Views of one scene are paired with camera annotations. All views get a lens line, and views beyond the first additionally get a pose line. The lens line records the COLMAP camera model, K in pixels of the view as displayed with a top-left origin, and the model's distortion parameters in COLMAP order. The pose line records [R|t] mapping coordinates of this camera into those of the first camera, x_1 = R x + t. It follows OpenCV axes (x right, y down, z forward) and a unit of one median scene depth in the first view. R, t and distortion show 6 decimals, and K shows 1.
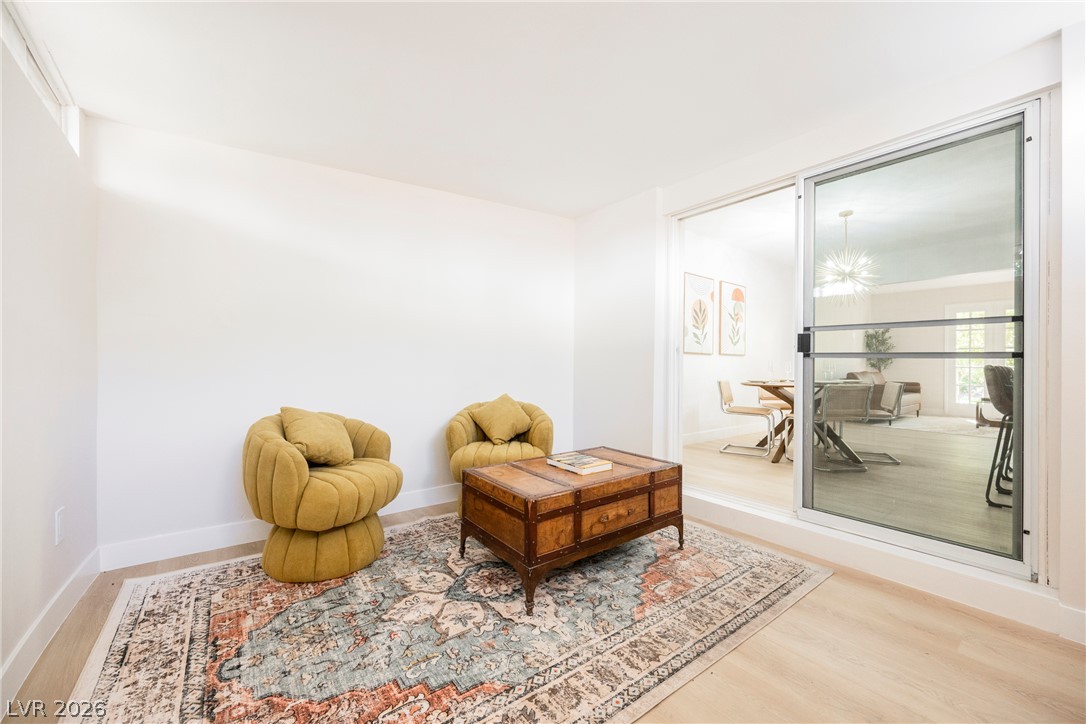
lens RADIAL K [[422.3, 0, 545.0], [0, 422.3, 362.2], [0, 0, 1]] dist [-0.002455, -0.000219]
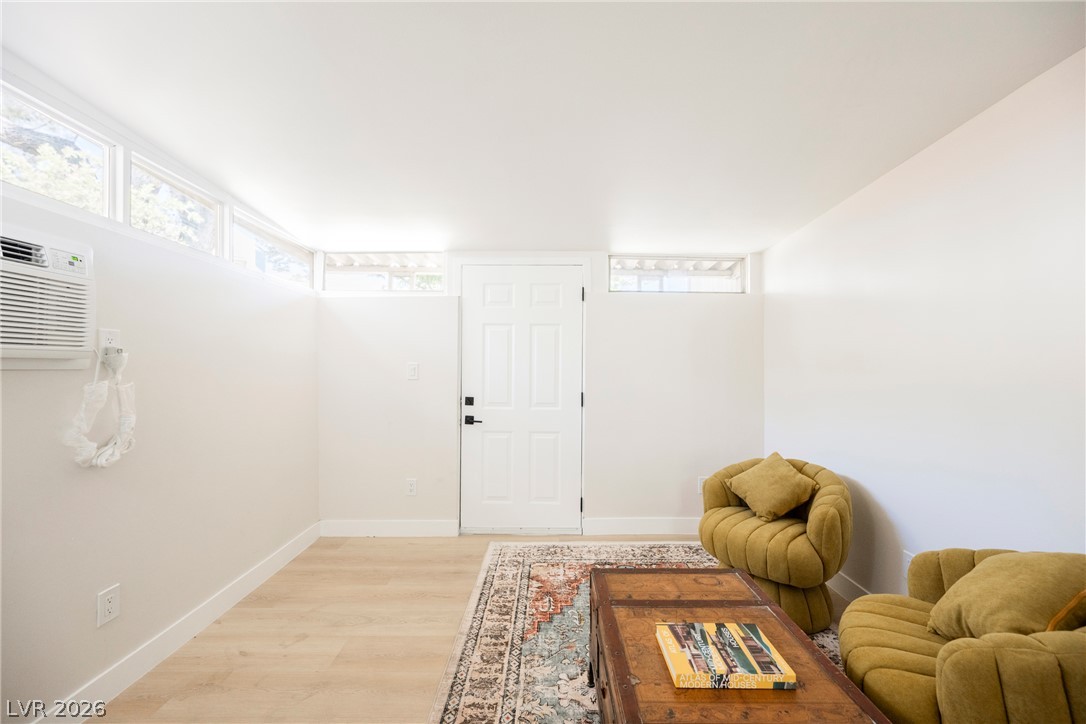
lens RADIAL K [[422.3, 0, 545.0], [0, 422.3, 362.2], [0, 0, 1]] dist [-0.002455, -0.000219]
pose [[-0.605868, -0.018158, -0.795358, 1.019874], [-0.005982, 0.999815, -0.018269, -0.169495], [0.795542, -0.006311, -0.605865, 1.874982]]
